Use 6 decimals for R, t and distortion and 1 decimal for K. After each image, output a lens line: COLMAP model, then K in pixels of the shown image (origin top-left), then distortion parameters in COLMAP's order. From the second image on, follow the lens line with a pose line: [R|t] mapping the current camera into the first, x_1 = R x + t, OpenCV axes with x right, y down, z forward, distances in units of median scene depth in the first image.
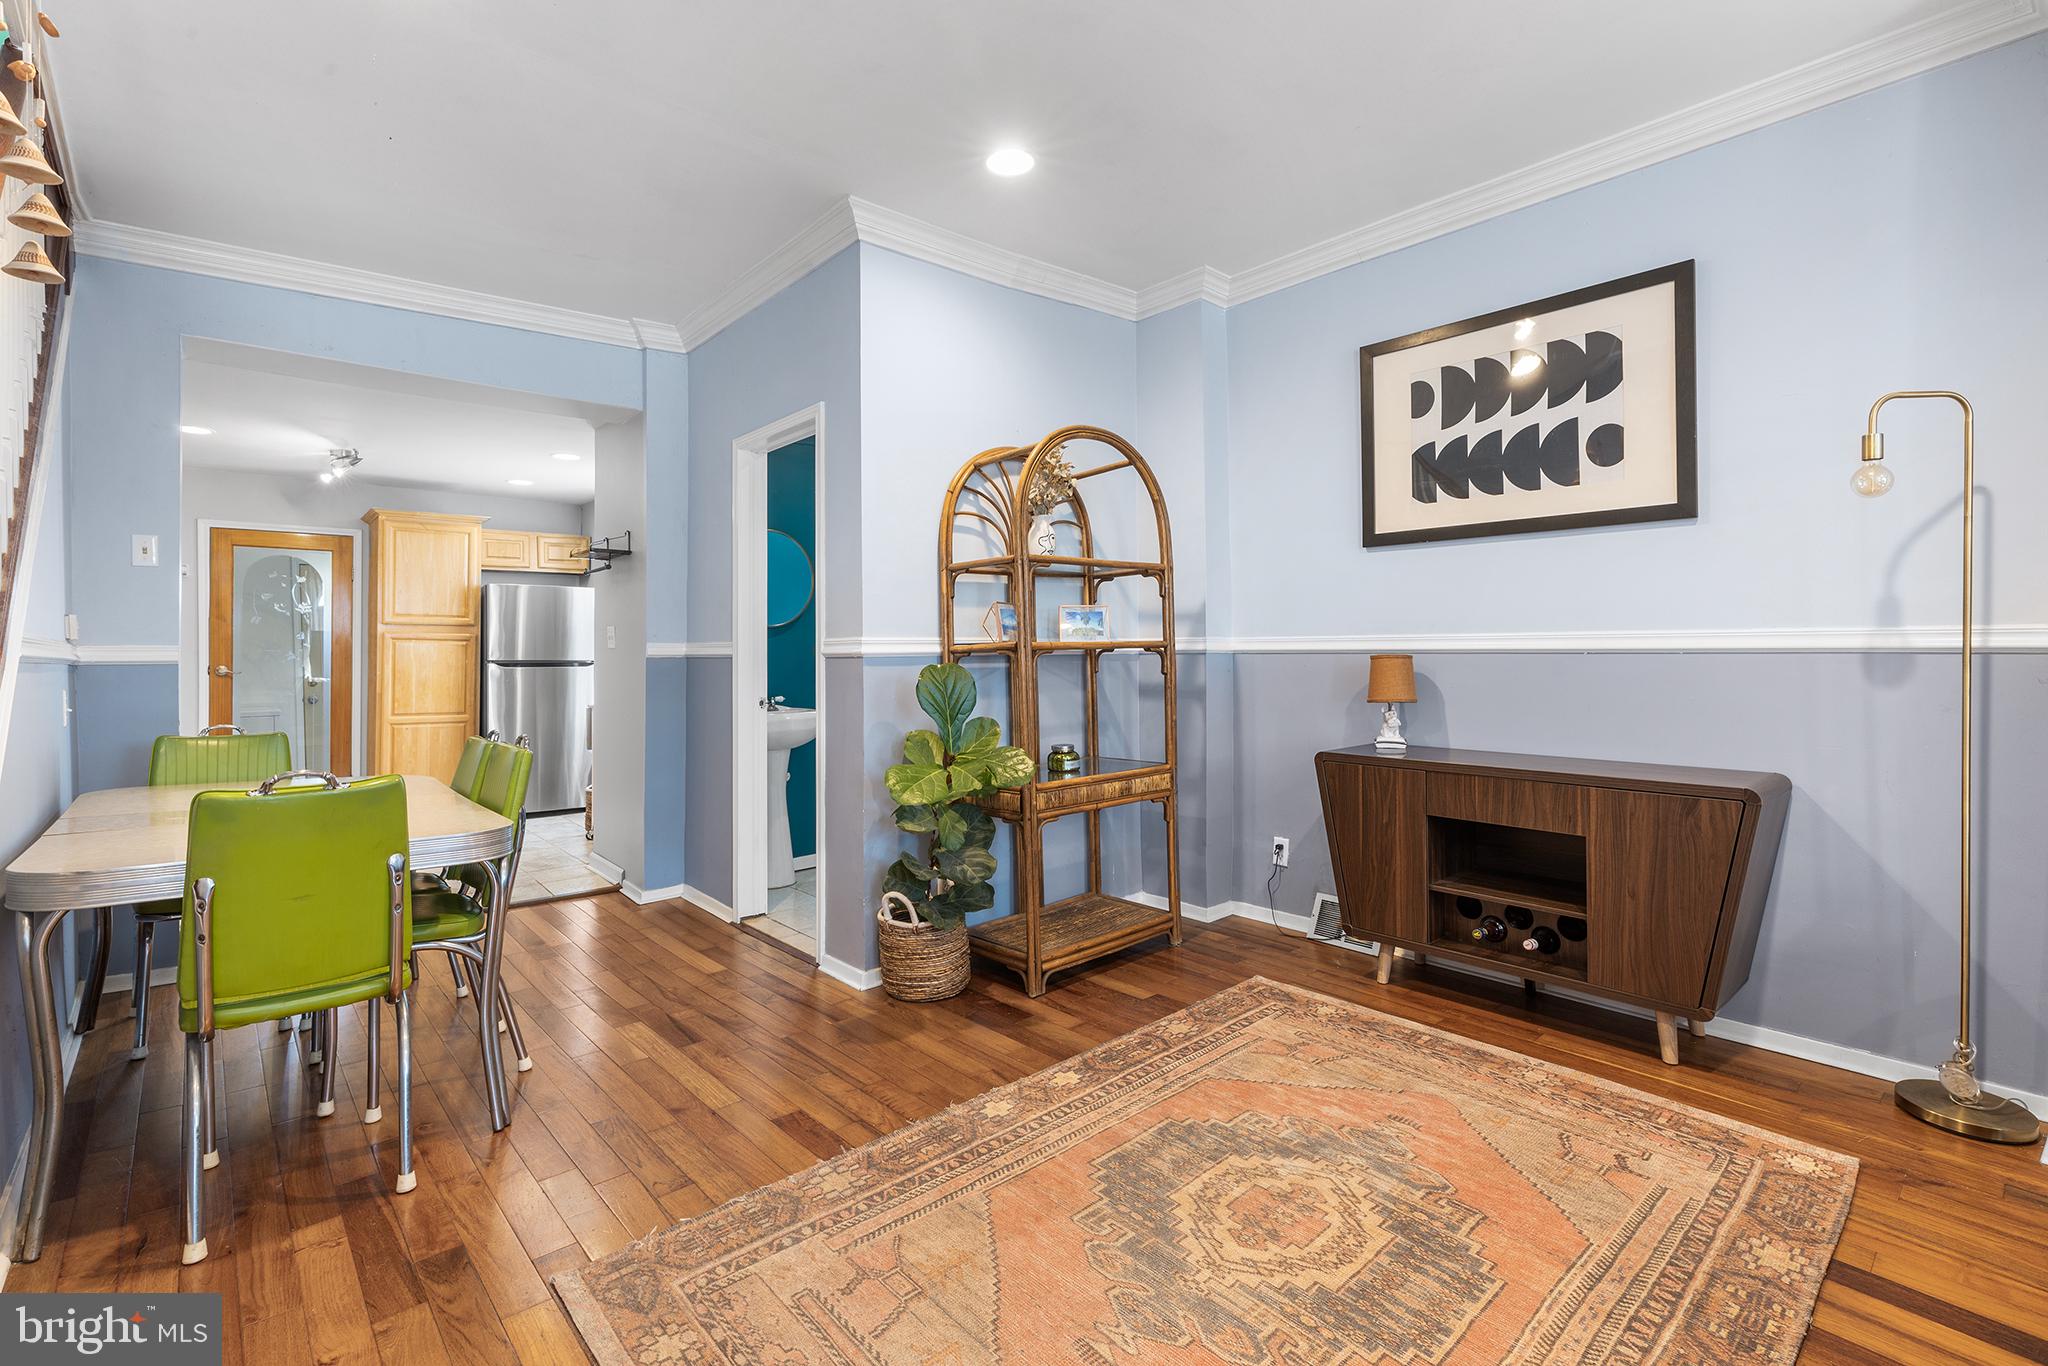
lens RADIAL K [[945.8, 0, 1007.1], [0, 945.8, 640.9], [0, 0, 1]] dist [0.002780, 0.001973]
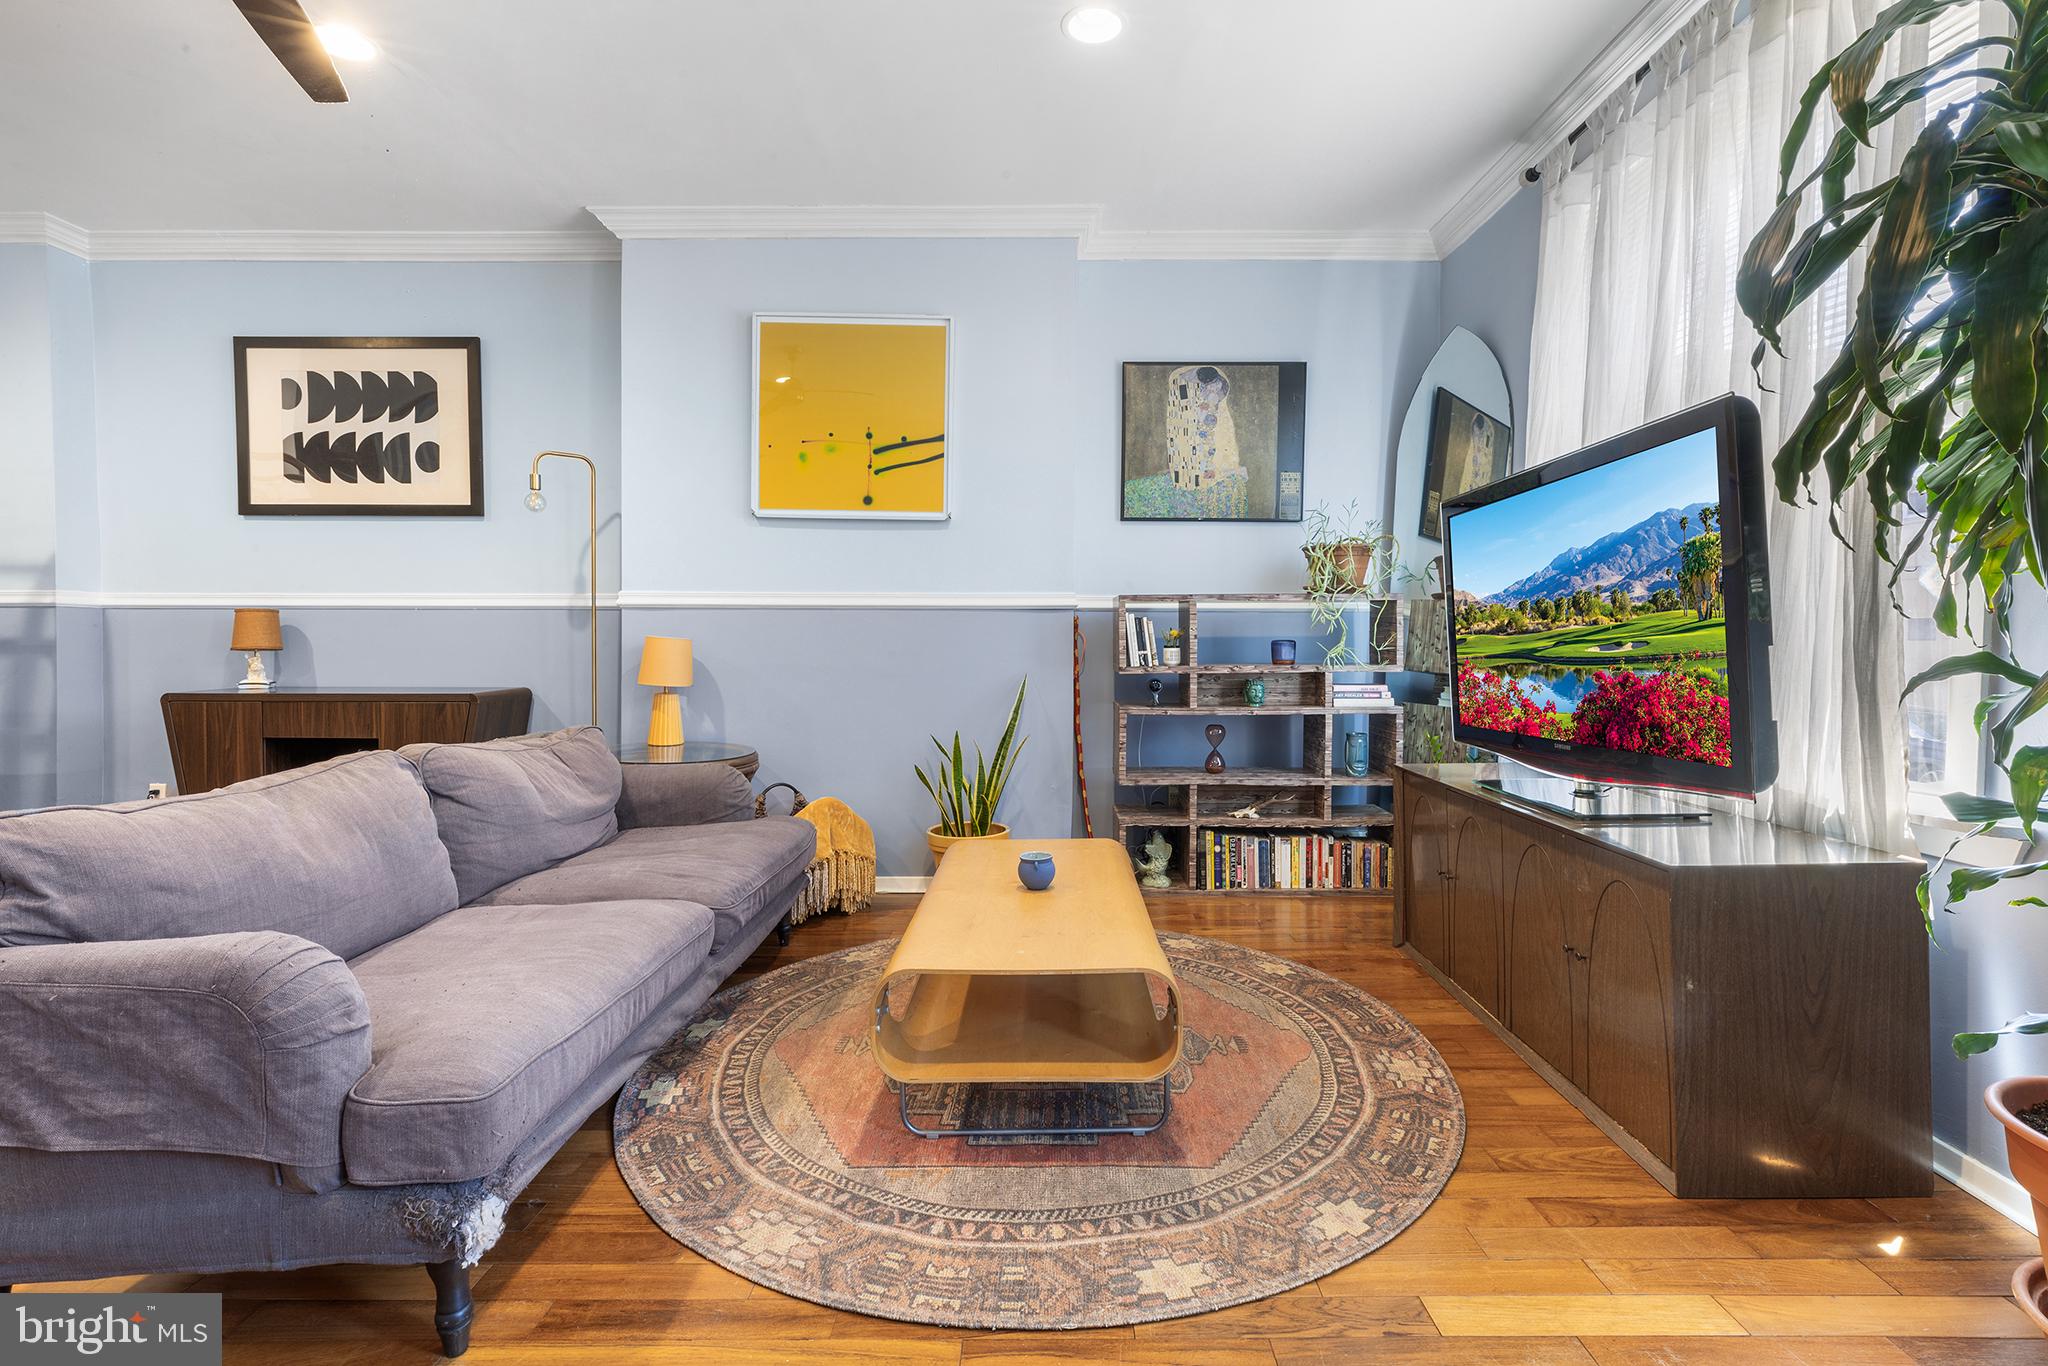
lens RADIAL K [[945.8, 0, 1025.2], [0, 945.8, 646.5], [0, 0, 1]] dist [0.002780, 0.001973]
pose [[0.656713, 0.002089, 0.754138, 0.161109], [-0.015029, 0.999834, 0.010318, 0.038126], [-0.753991, -0.018109, 0.656635, -0.527141]]
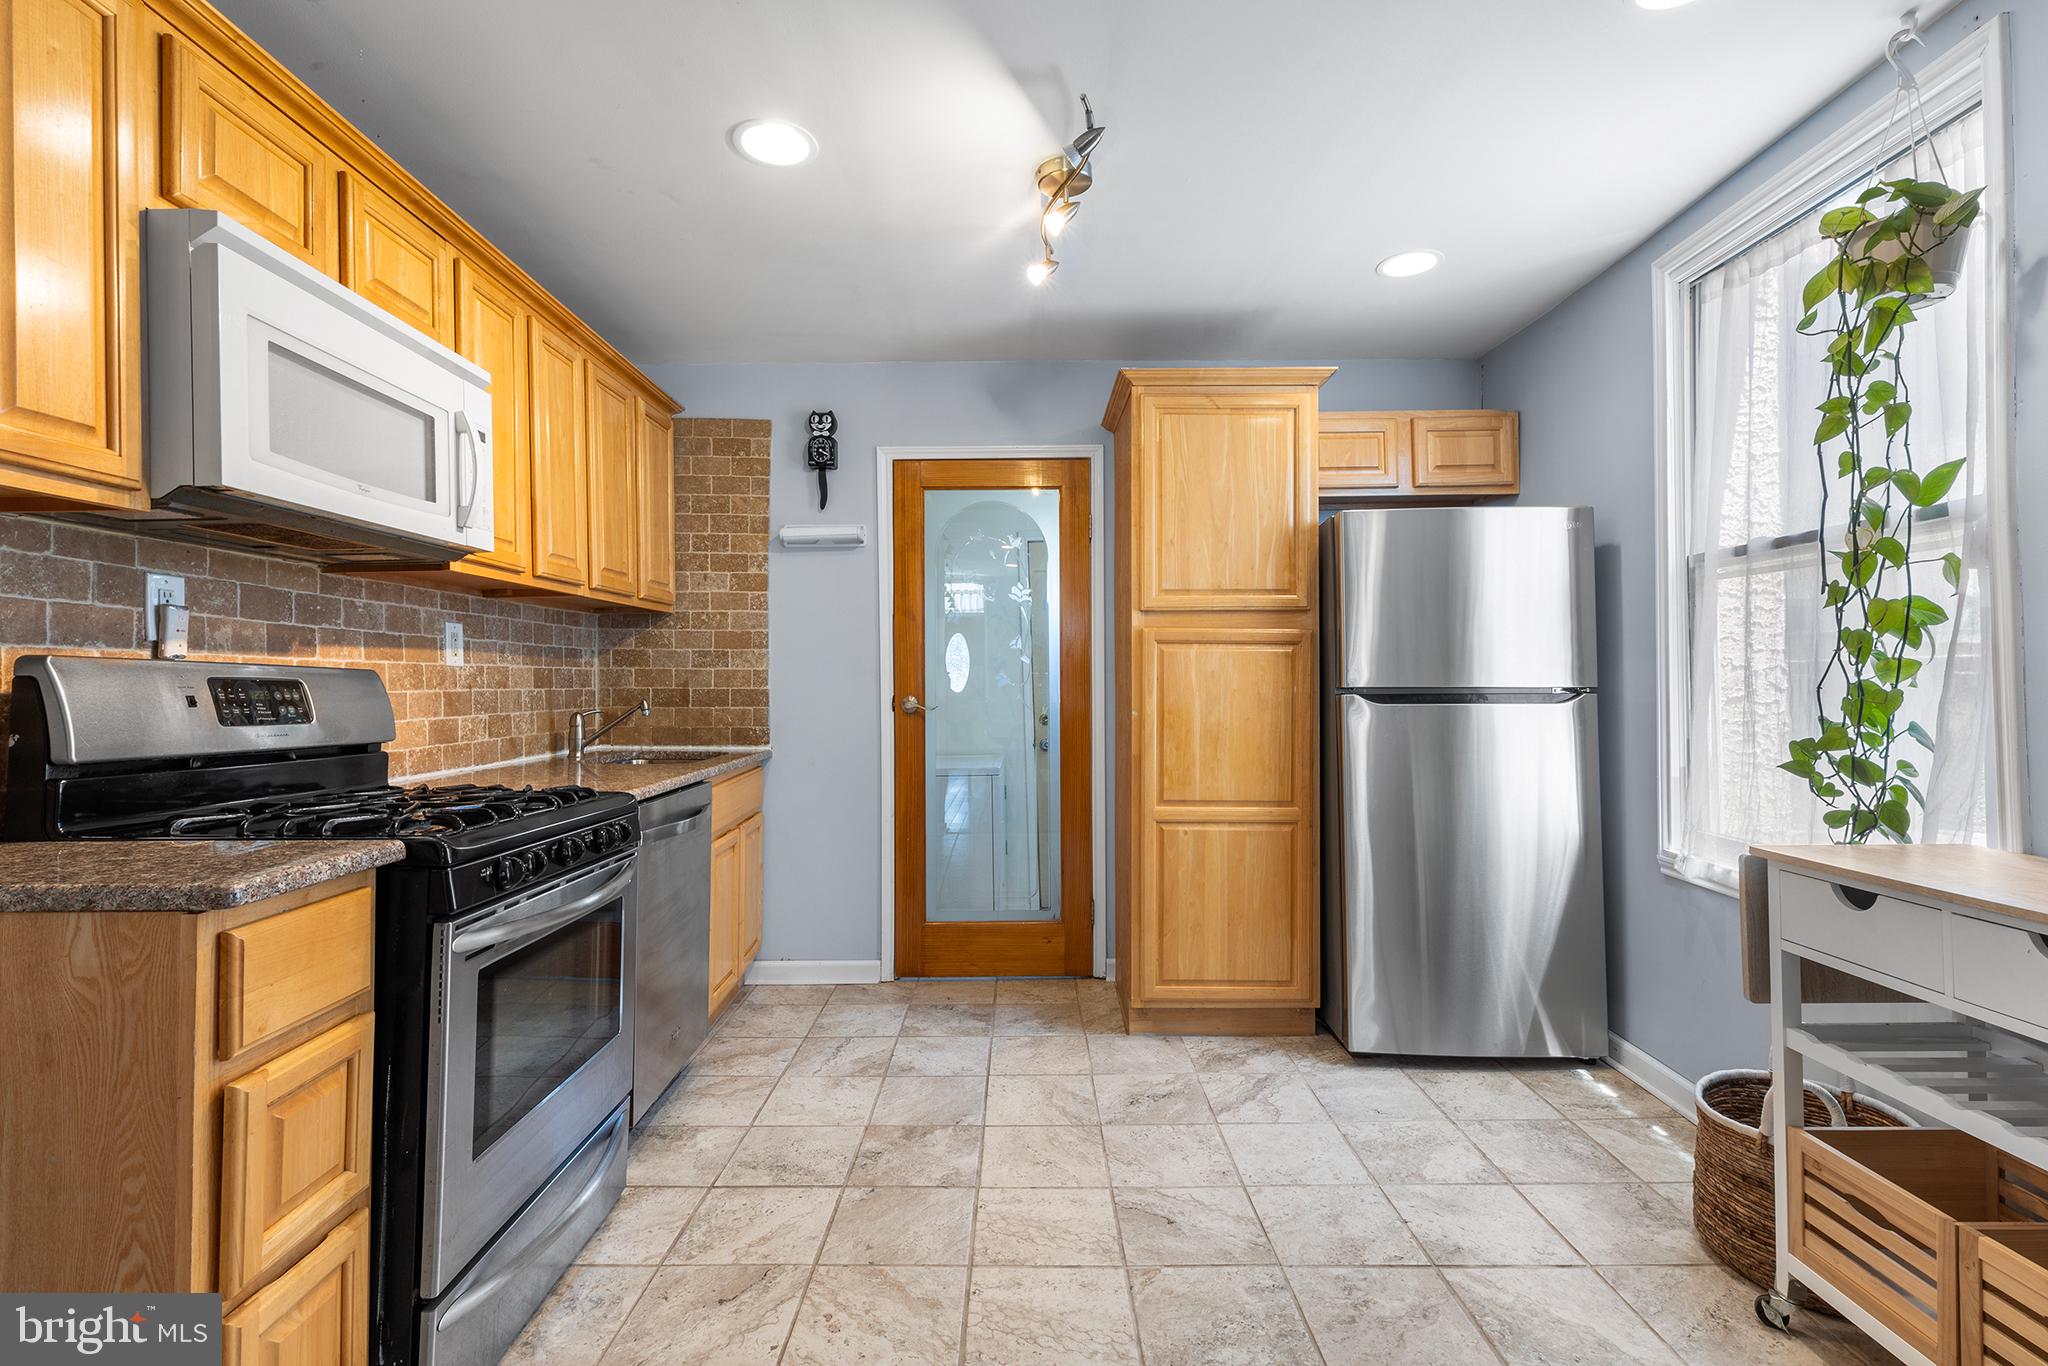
lens RADIAL K [[945.8, 0, 1011.3], [0, 945.8, 675.0], [0, 0, 1]] dist [0.002780, 0.001973]
pose [[0.761463, -0.005121, -0.648189, -0.819208], [0.010139, 0.999941, 0.004010, 0.023581], [0.648130, -0.009626, 0.761469, 1.218409]]
